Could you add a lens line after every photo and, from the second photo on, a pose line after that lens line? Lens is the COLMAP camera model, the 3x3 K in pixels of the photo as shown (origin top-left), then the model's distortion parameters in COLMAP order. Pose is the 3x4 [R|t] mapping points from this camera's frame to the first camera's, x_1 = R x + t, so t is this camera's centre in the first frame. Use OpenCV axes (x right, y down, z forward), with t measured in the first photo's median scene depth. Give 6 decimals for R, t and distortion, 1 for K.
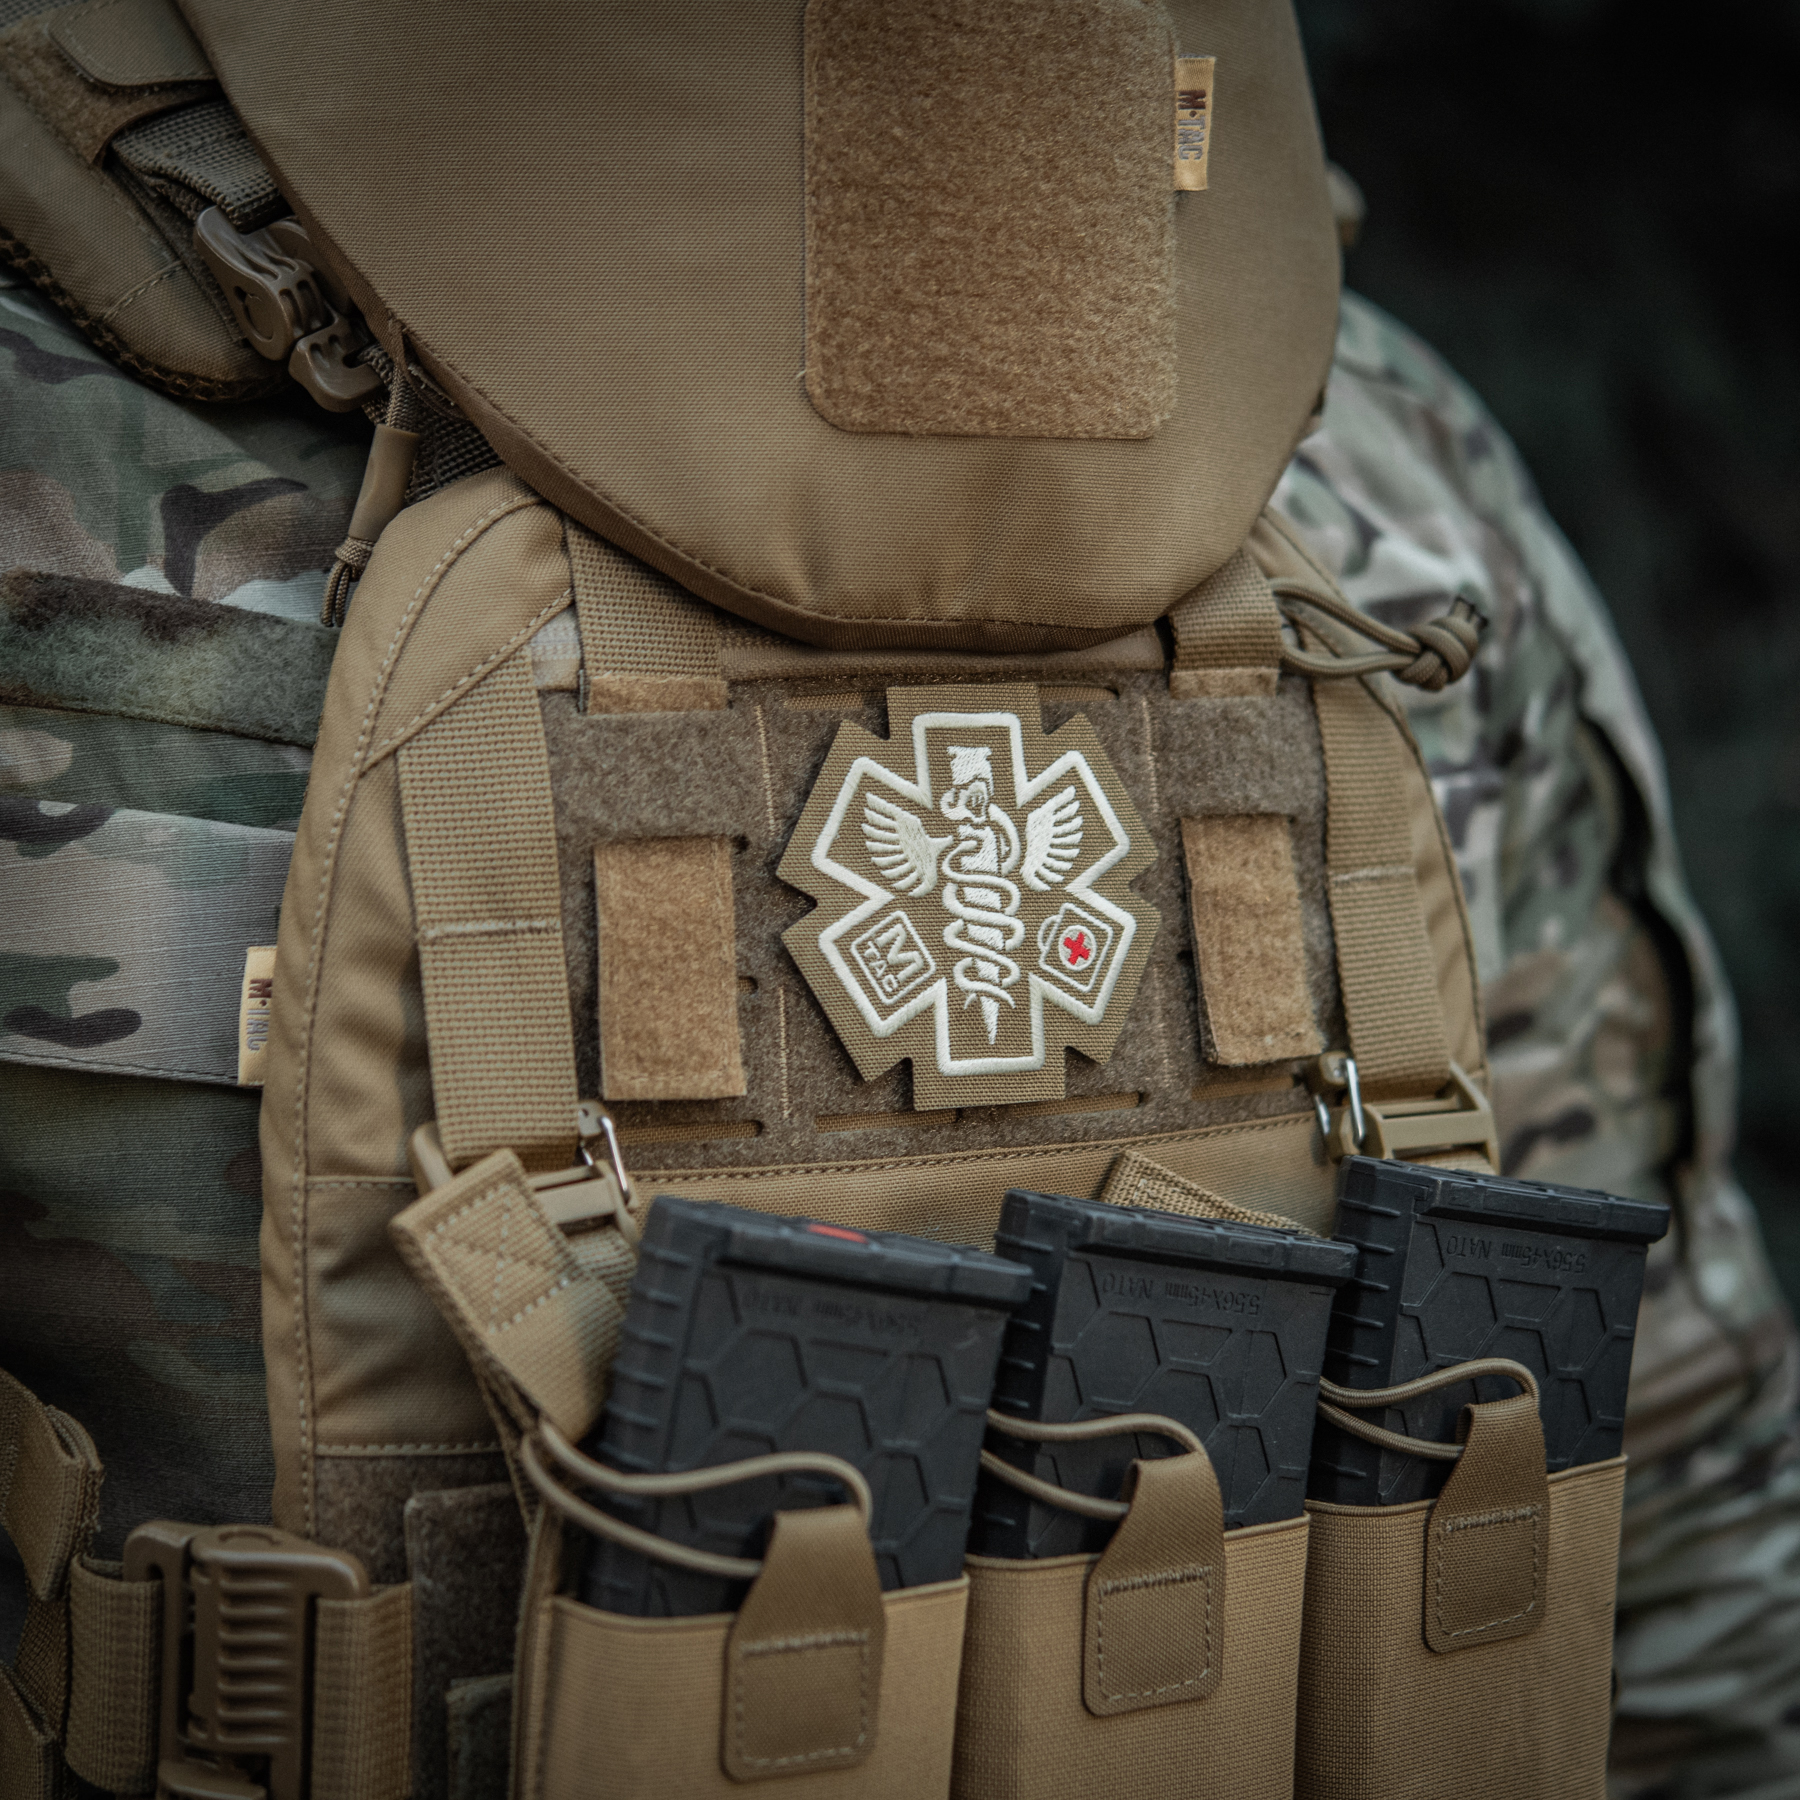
lens RADIAL K [[5210.2, 0, 906.6], [0, 5210.2, 897.4], [0, 0, 1]] dist [-0.270466, 0.000000]
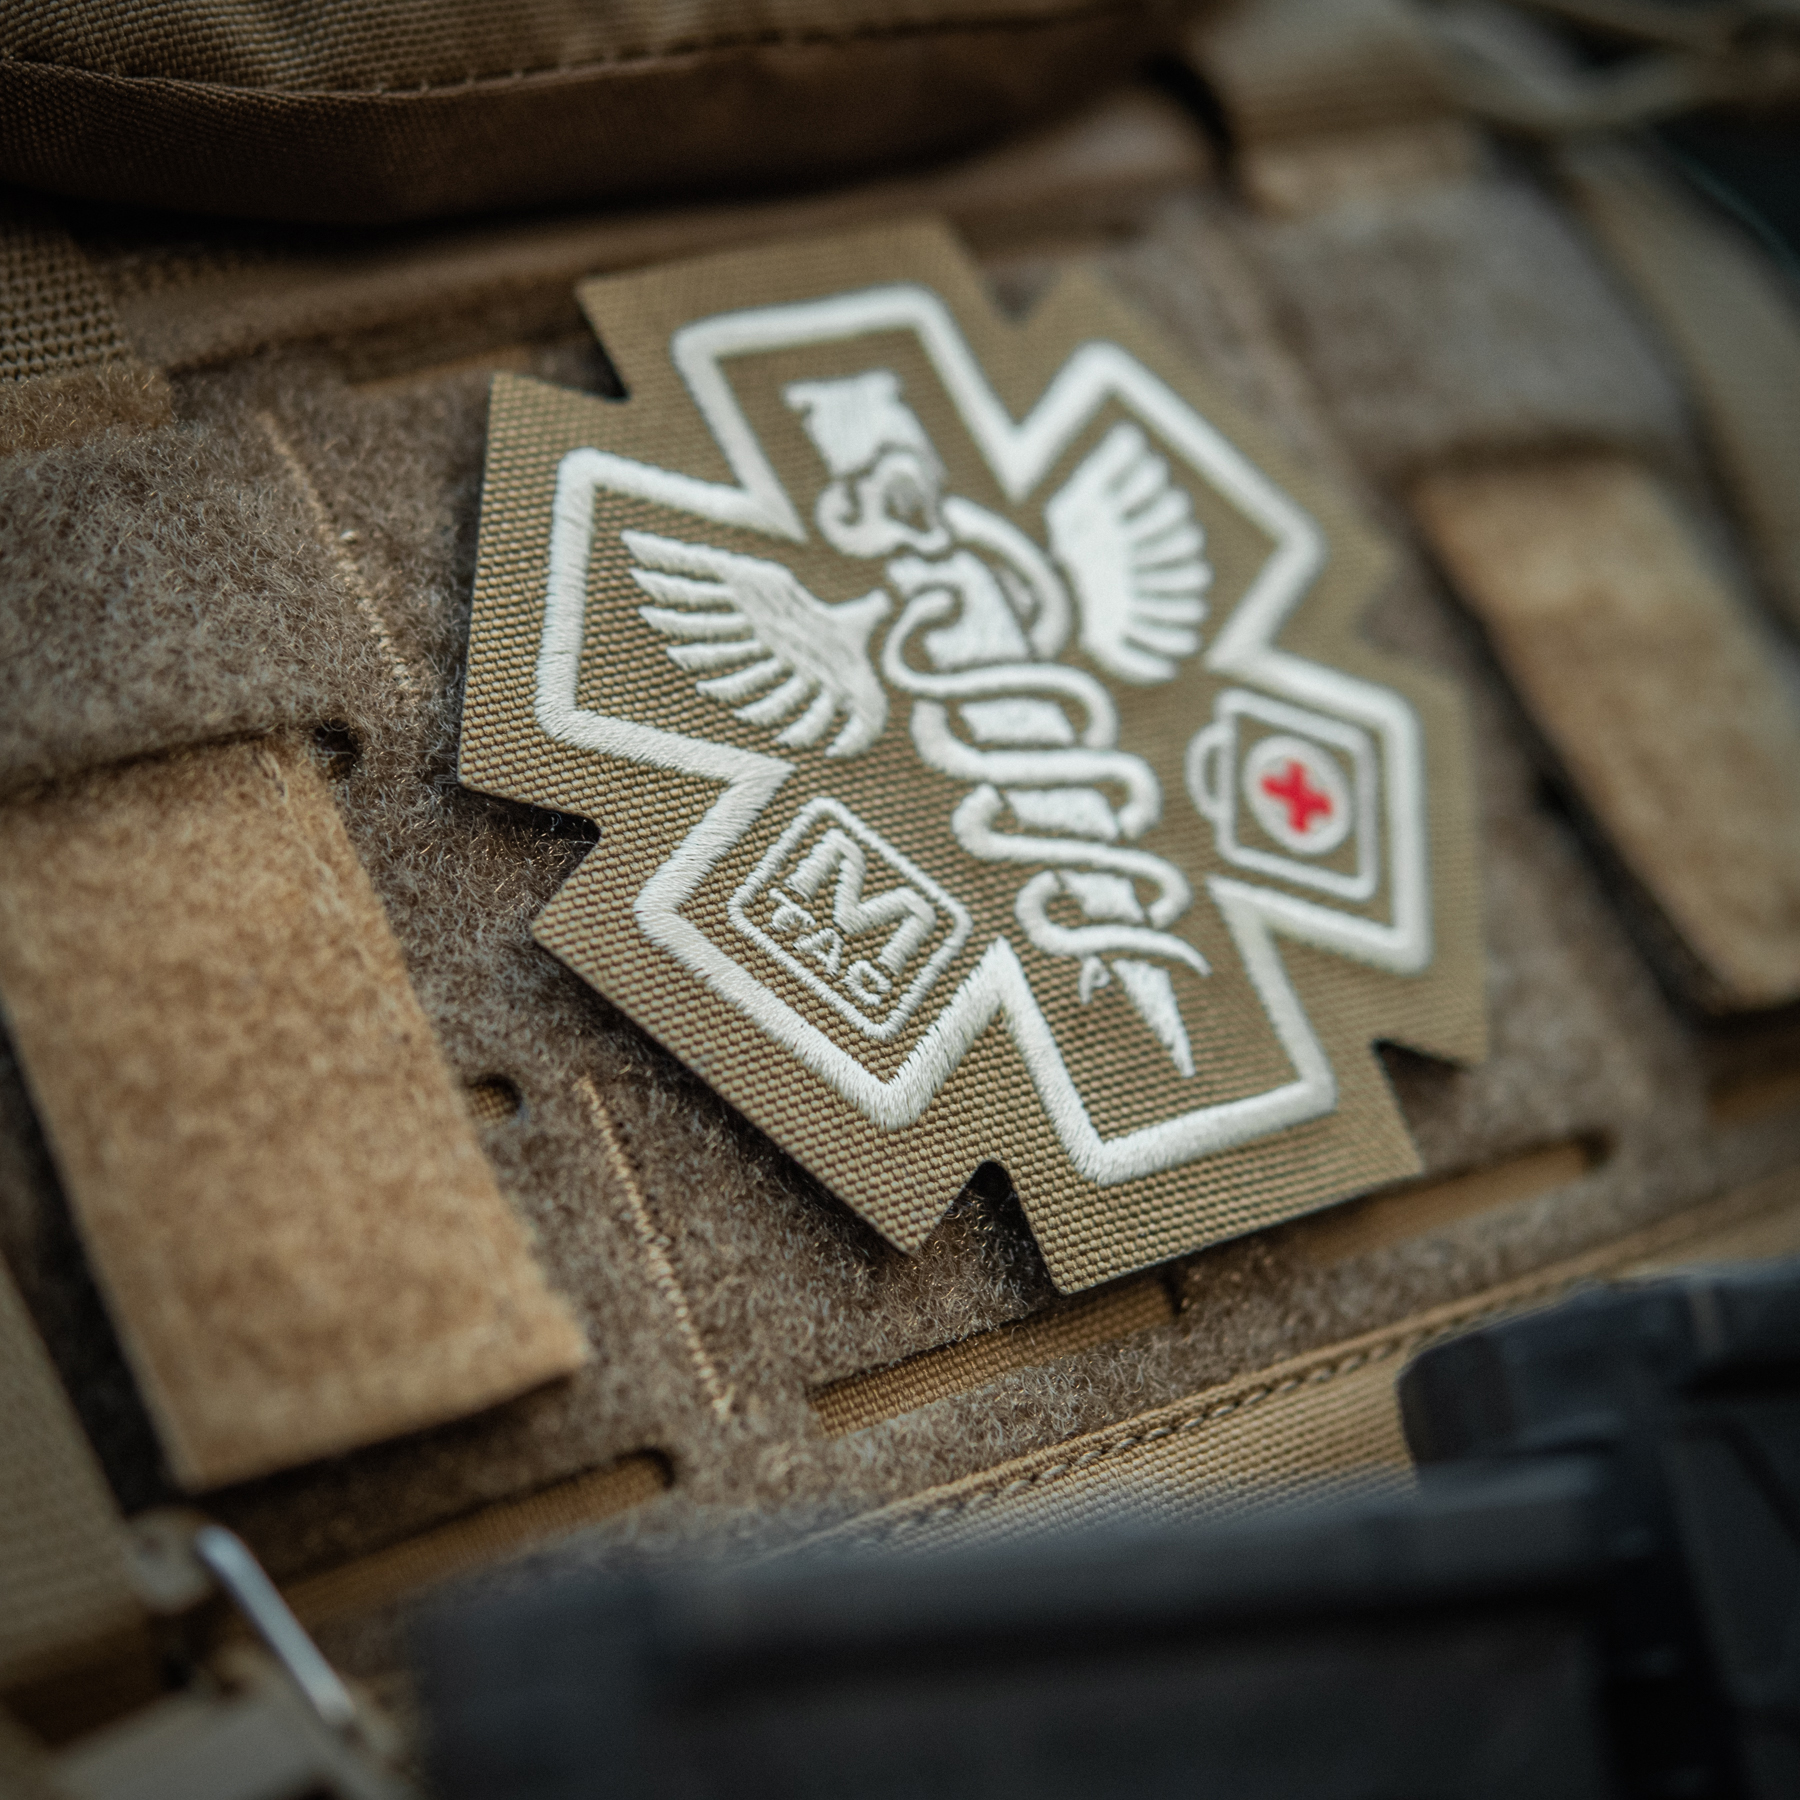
lens RADIAL K [[5210.2, 0, 889.6], [0, 5210.2, 898.5], [0, 0, 1]] dist [-0.270466, 0.000000]
pose [[0.933423, -0.344910, 0.098782, -0.034930], [0.358438, 0.908465, -0.214975, 0.088138], [-0.015593, 0.236070, 0.971611, 0.649282]]
